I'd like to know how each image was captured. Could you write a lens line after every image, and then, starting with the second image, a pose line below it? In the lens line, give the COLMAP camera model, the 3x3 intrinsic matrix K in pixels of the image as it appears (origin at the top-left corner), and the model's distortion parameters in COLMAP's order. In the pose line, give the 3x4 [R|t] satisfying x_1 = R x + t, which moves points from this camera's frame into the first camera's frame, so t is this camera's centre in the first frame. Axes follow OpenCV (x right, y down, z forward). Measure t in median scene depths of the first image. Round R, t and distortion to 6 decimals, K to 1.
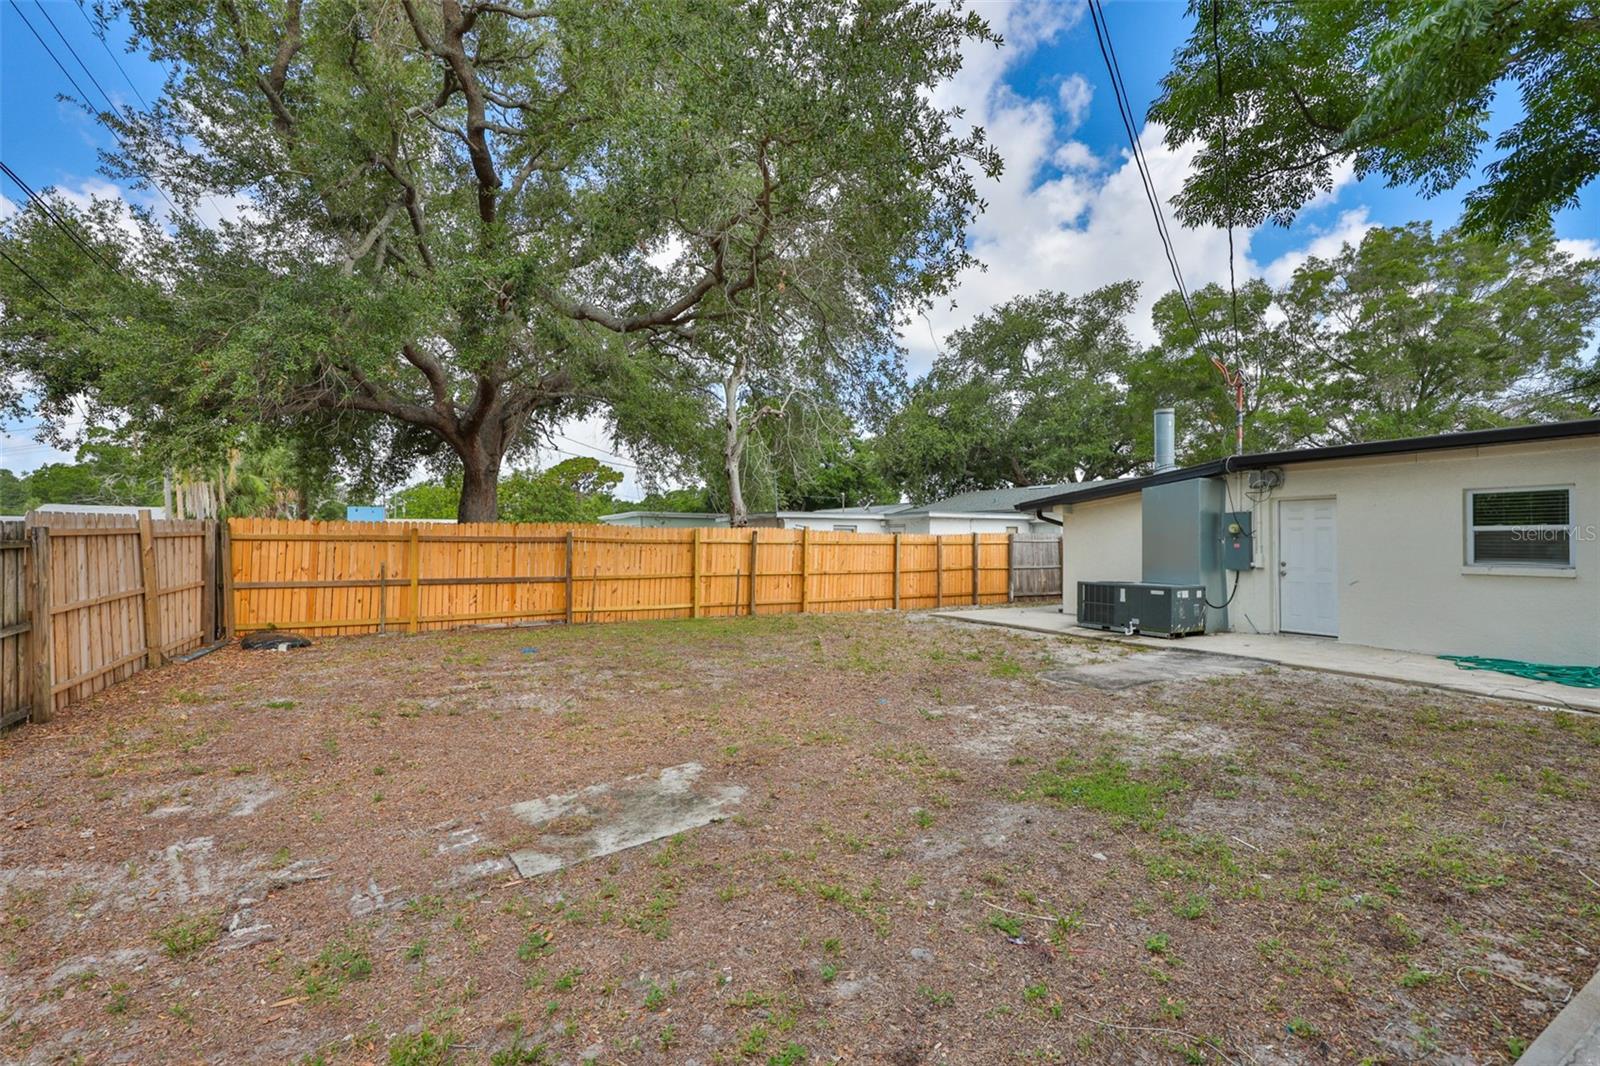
lens RADIAL K [[694.1, 0, 802.4], [0, 694.1, 520.9], [0, 0, 1]] dist [-0.001503, -0.000098]
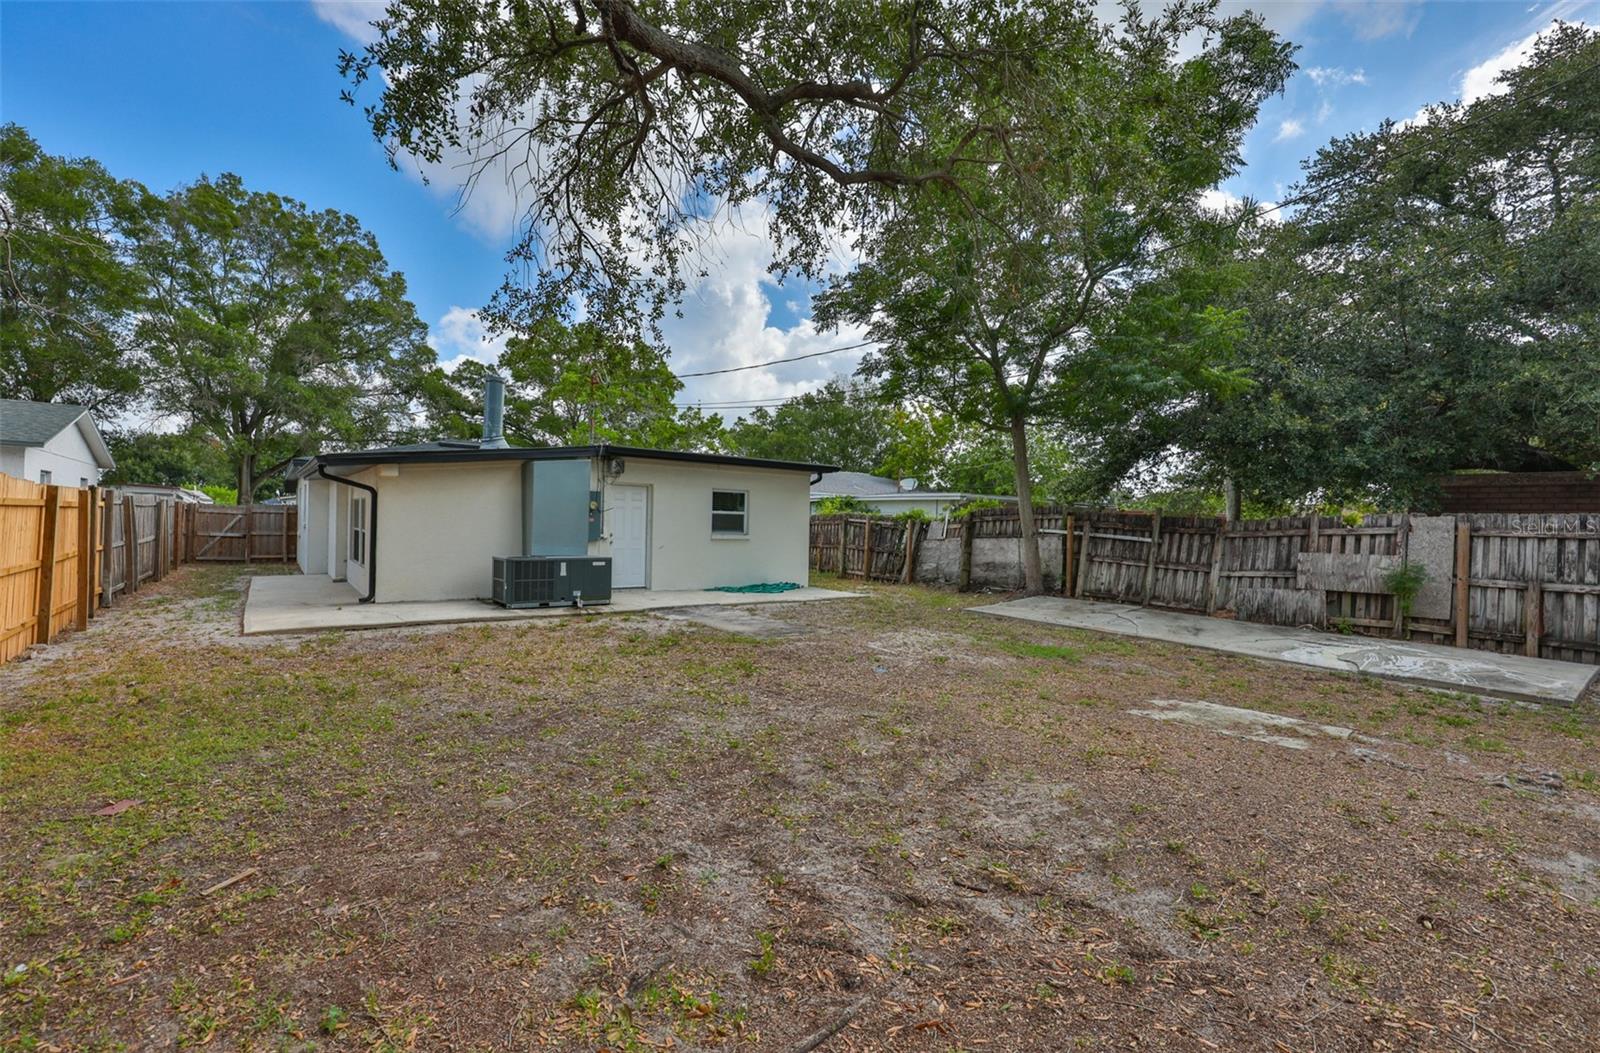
lens RADIAL K [[686.0, 0, 800.0], [0, 686.0, 526.5], [0, 0, 1]] dist [0.000021, 0.000009]
pose [[-0.152411, -0.008780, 0.988278, -0.575173], [-0.048820, 0.998807, 0.001344, 0.027028], [-0.987111, -0.048043, -0.152658, 0.815548]]
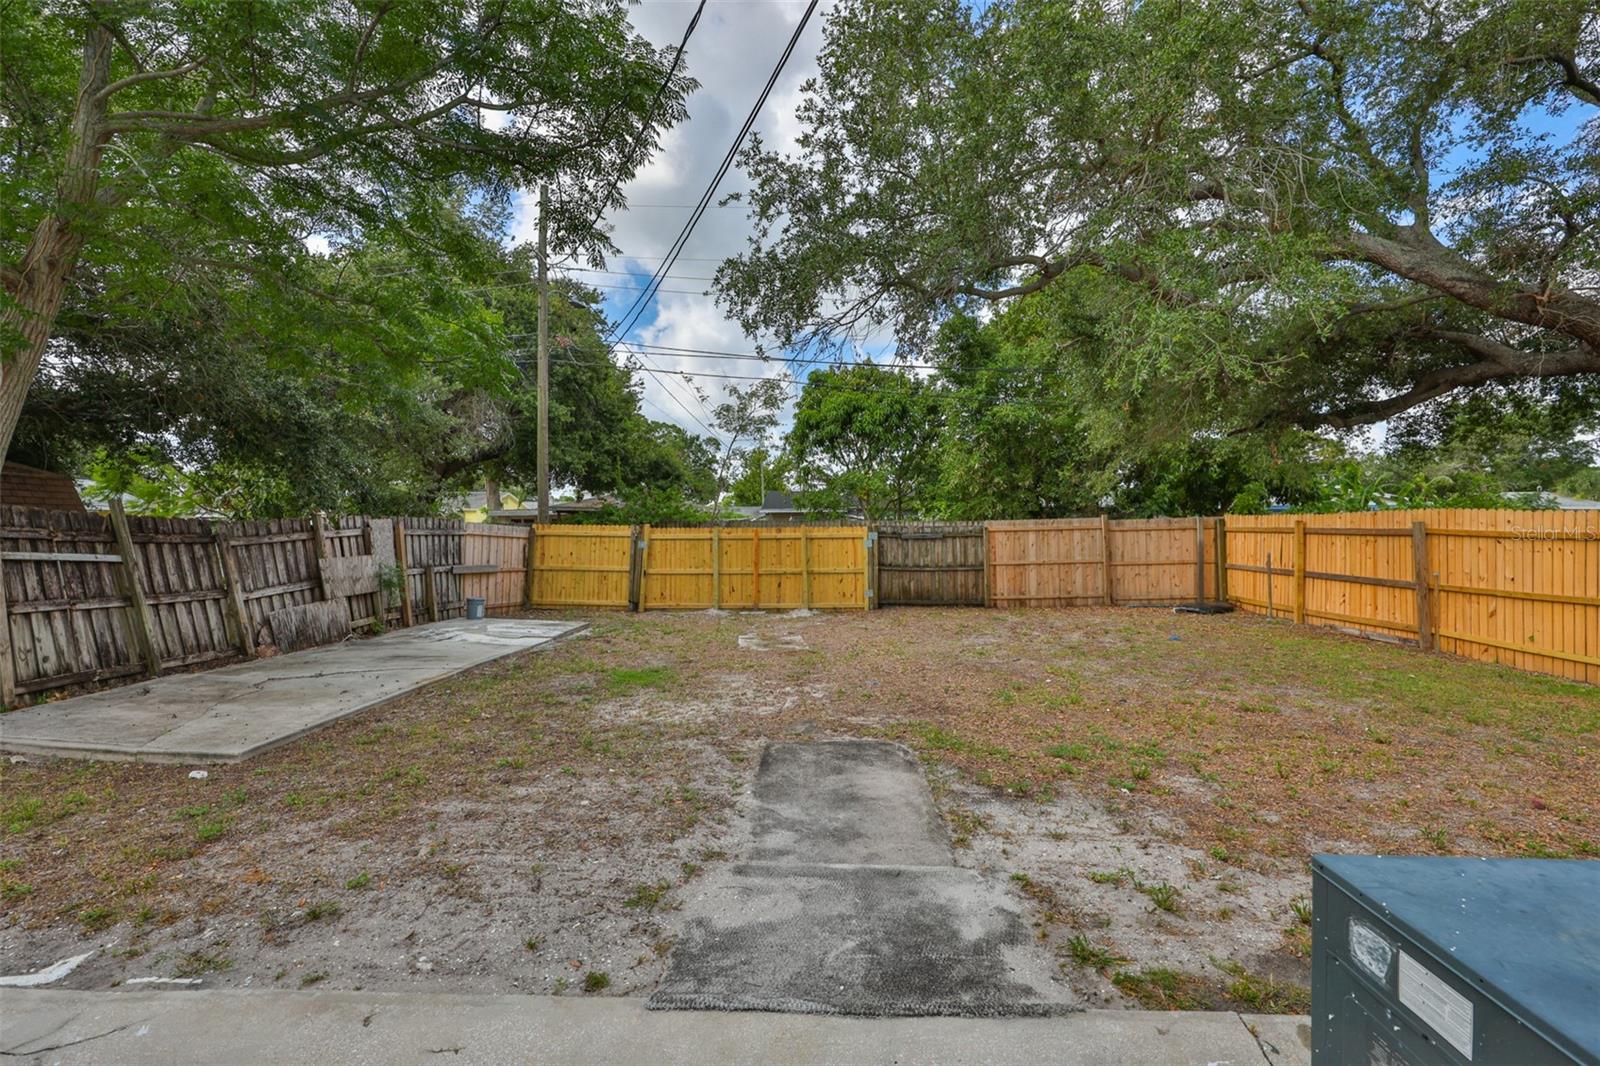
lens RADIAL K [[687.9, 0, 796.5], [0, 687.9, 513.2], [0, 0, 1]] dist [0.000229, 0.000497]
pose [[-0.541333, -0.017616, -0.840623, 0.692693], [0.024376, 0.999031, -0.036633, 0.019537], [0.840455, -0.040321, -0.540380, 0.938761]]
